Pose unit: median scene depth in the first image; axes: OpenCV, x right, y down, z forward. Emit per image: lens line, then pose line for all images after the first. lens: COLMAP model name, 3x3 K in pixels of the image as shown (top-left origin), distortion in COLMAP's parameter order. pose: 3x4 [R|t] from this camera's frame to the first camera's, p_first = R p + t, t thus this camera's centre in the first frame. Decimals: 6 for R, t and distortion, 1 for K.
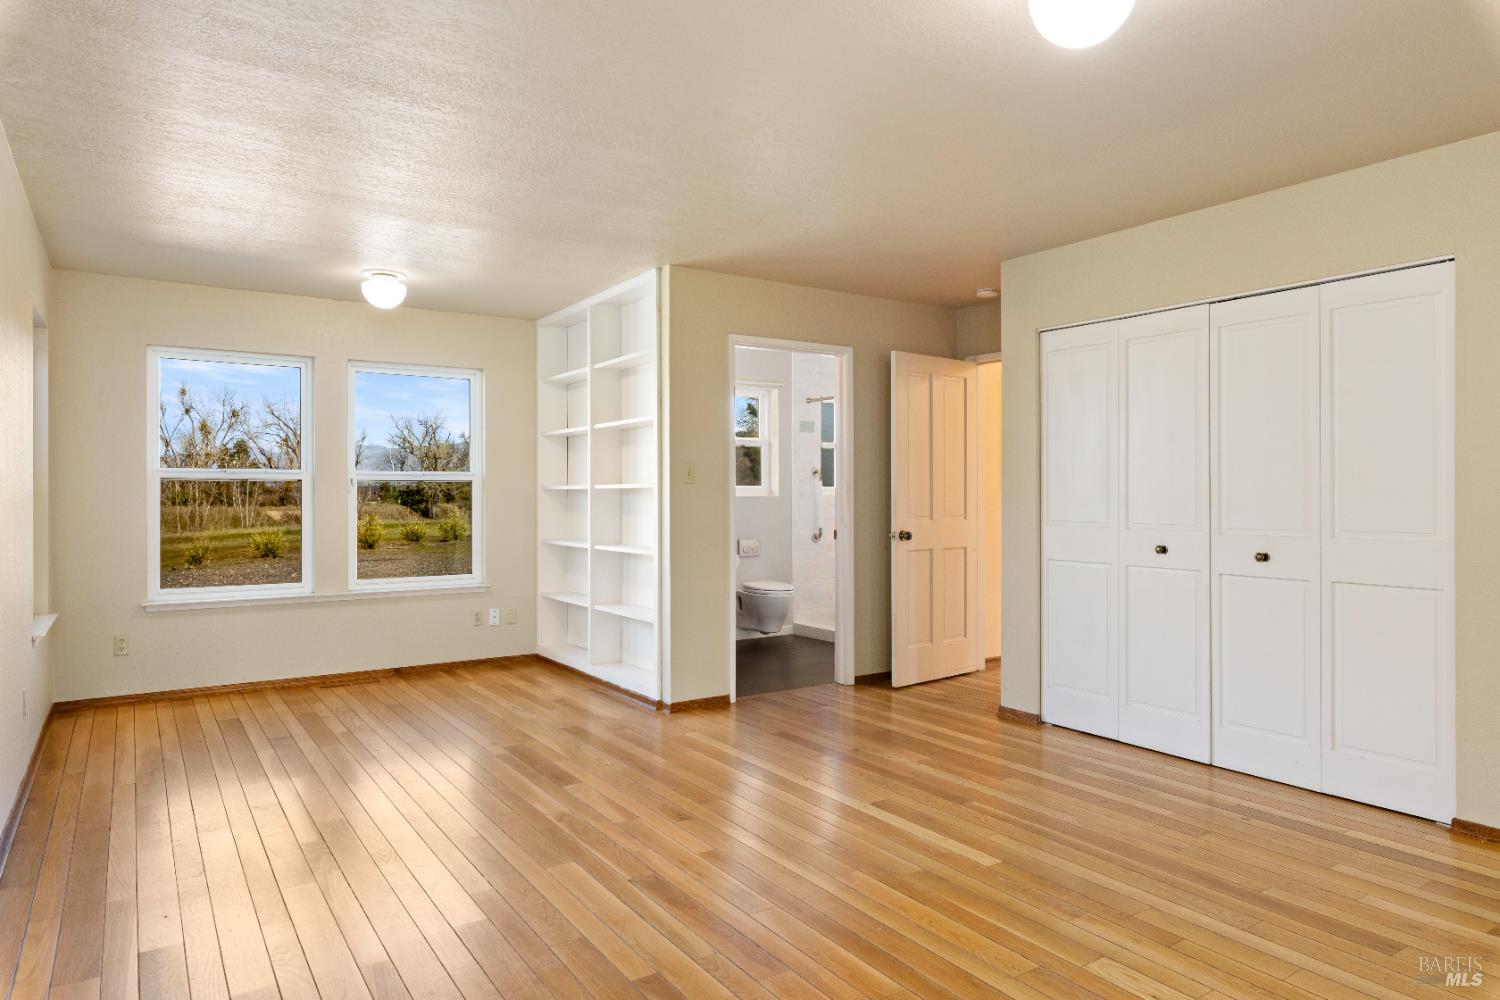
lens RADIAL K [[935.9, 0, 759.8], [0, 935.9, 494.2], [0, 0, 1]] dist [-0.001942, -0.000407]
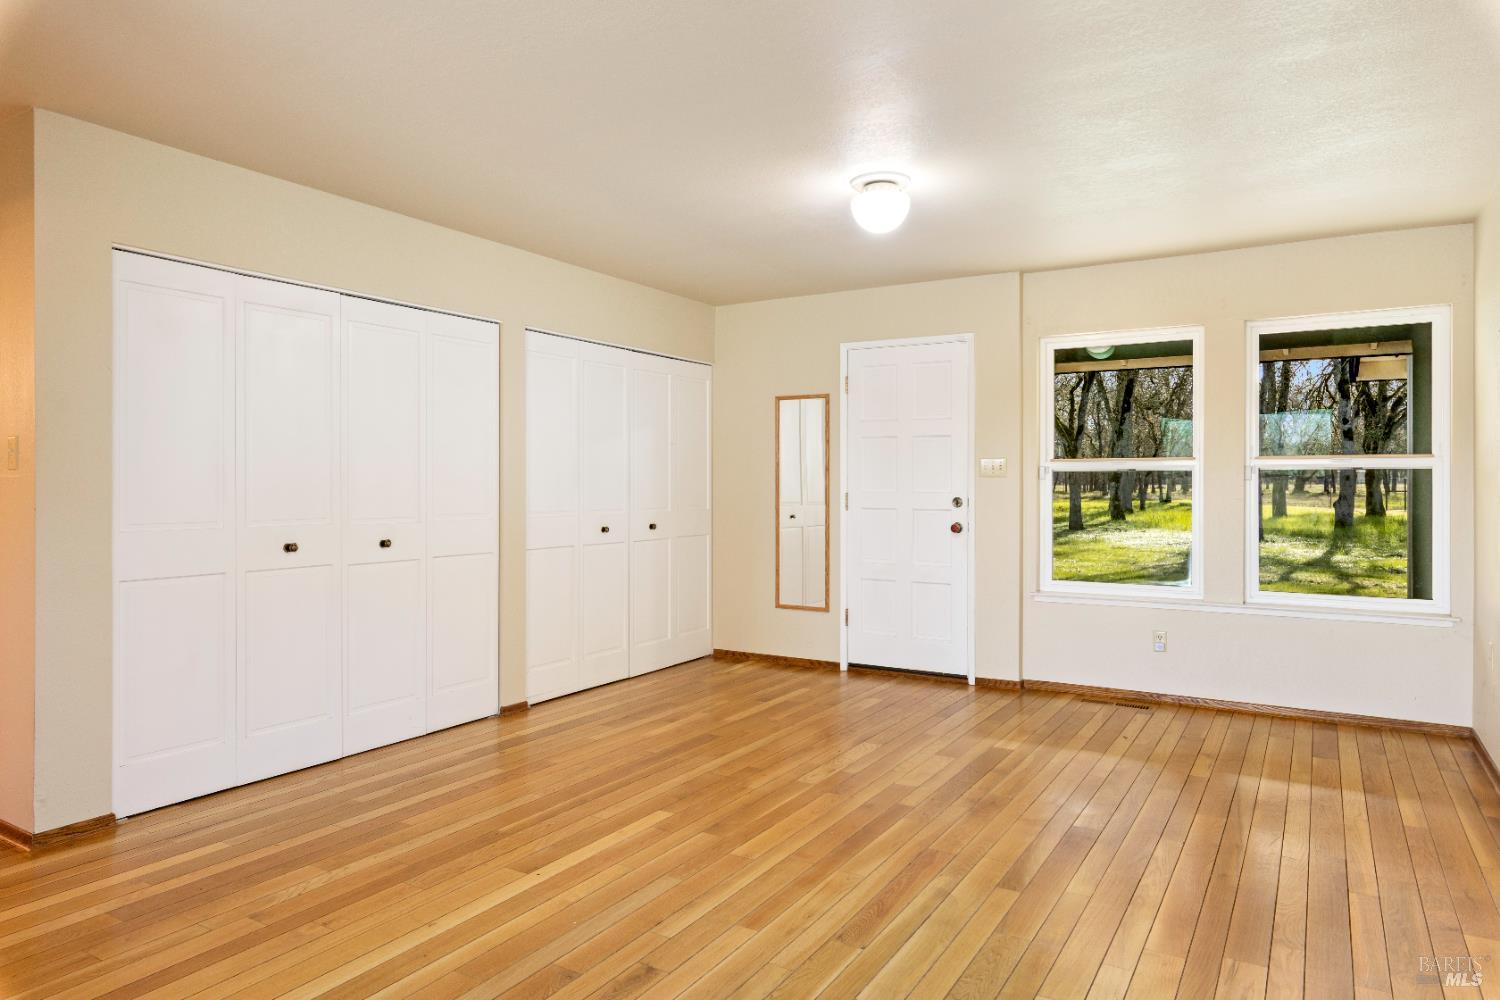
lens RADIAL K [[935.9, 0, 757.1], [0, 935.9, 491.7], [0, 0, 1]] dist [-0.001942, -0.000407]
pose [[-0.424084, -0.007976, 0.905588, -0.692133], [0.002277, 0.999949, 0.009873, -0.003479], [-0.905620, 0.006249, -0.424044, 1.166099]]
